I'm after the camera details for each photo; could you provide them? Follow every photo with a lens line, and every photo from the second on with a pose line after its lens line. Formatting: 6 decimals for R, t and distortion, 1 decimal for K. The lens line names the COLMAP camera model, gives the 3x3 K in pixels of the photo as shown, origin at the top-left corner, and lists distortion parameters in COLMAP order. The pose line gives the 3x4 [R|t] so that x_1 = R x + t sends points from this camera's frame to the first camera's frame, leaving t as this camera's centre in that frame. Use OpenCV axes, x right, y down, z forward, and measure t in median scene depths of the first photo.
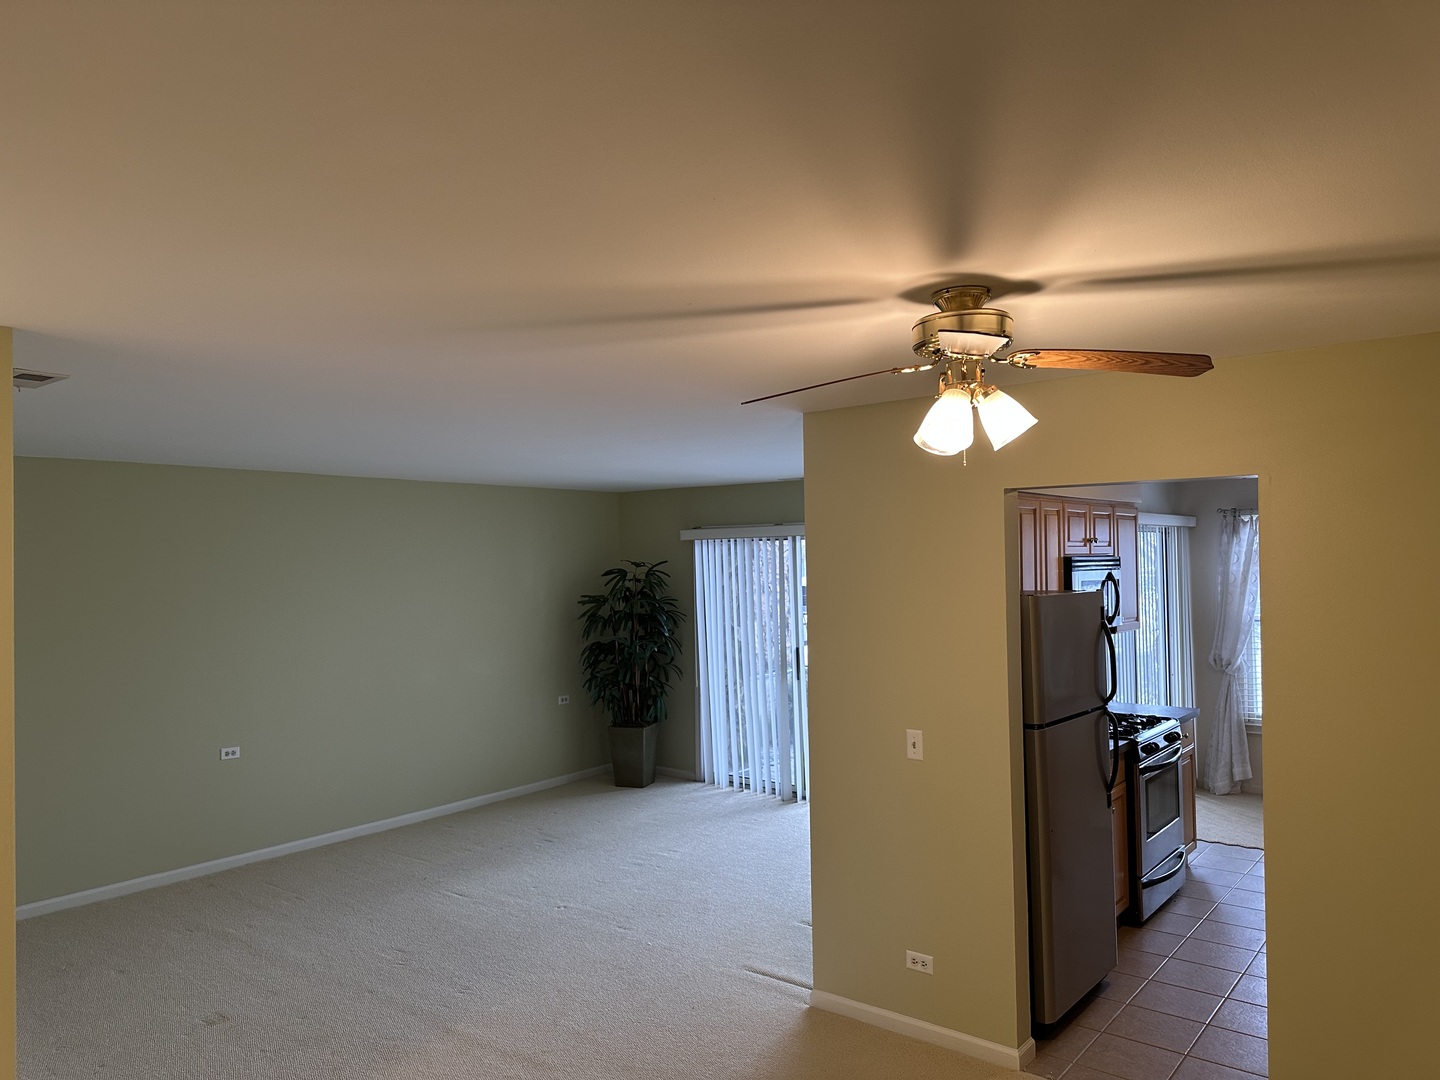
lens RADIAL K [[999.4, 0, 720.0], [0, 999.4, 540.0], [0, 0, 1]] dist [0.167177, -0.323298]
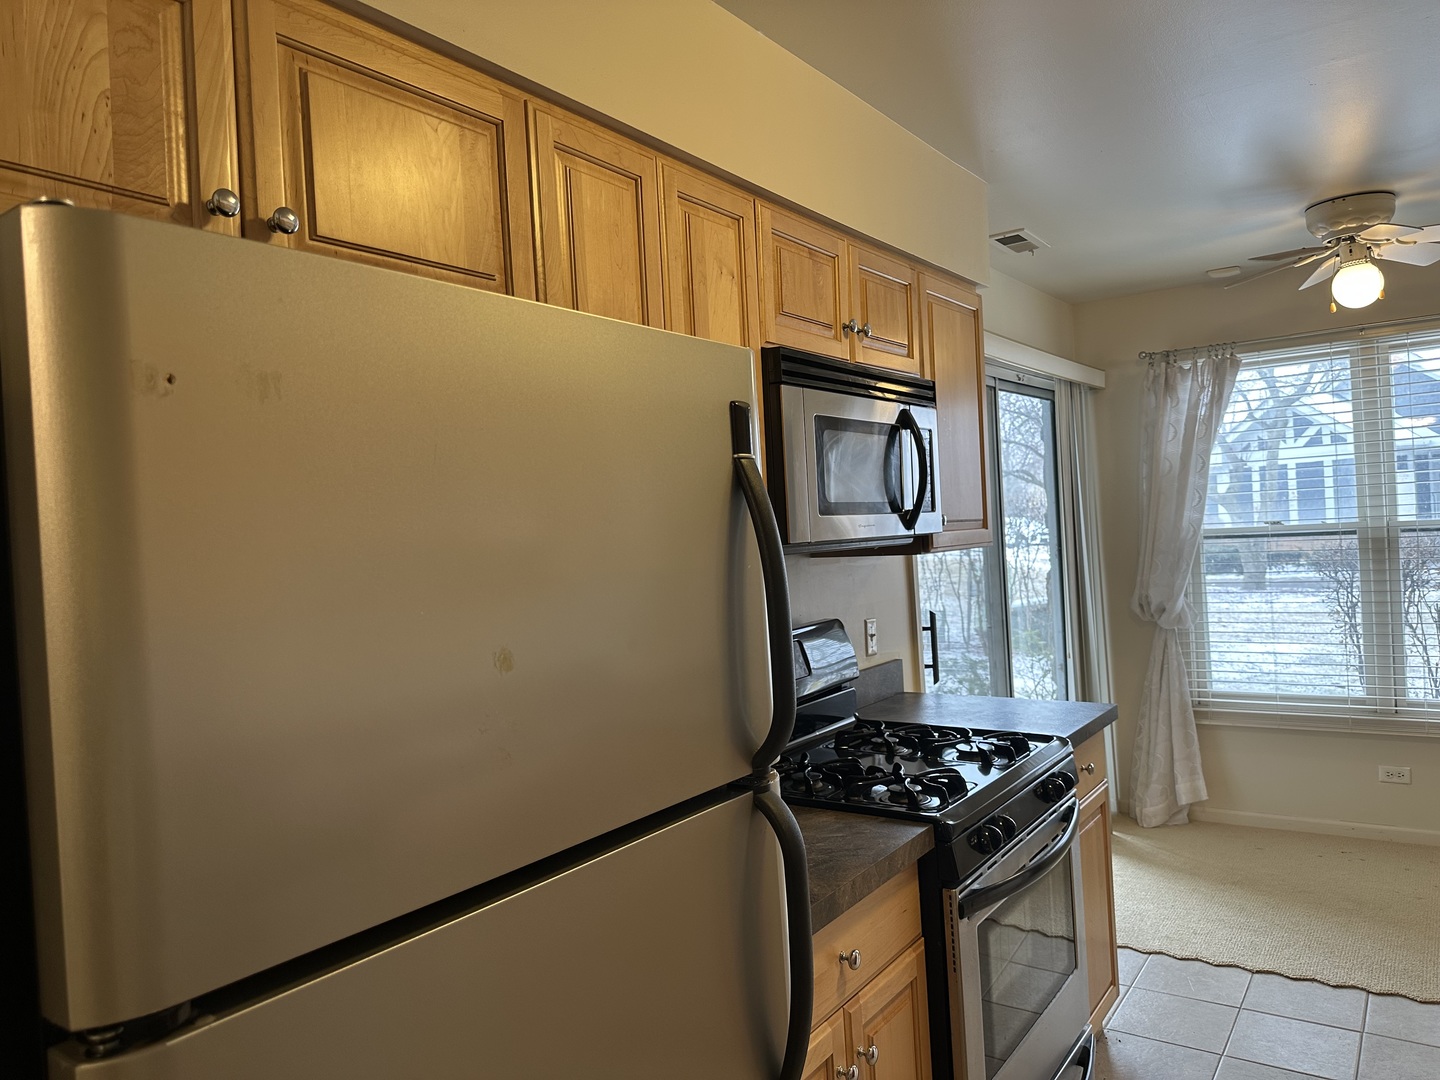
lens RADIAL K [[1025.9, 0, 720.0], [0, 1025.9, 540.0], [0, 0, 1]] dist [0.000859, -0.004623]
pose [[0.996909, -0.041043, 0.066989, 0.198795], [0.038981, 0.998734, 0.031794, 0.050218], [-0.068209, -0.029084, 0.997247, 0.415708]]
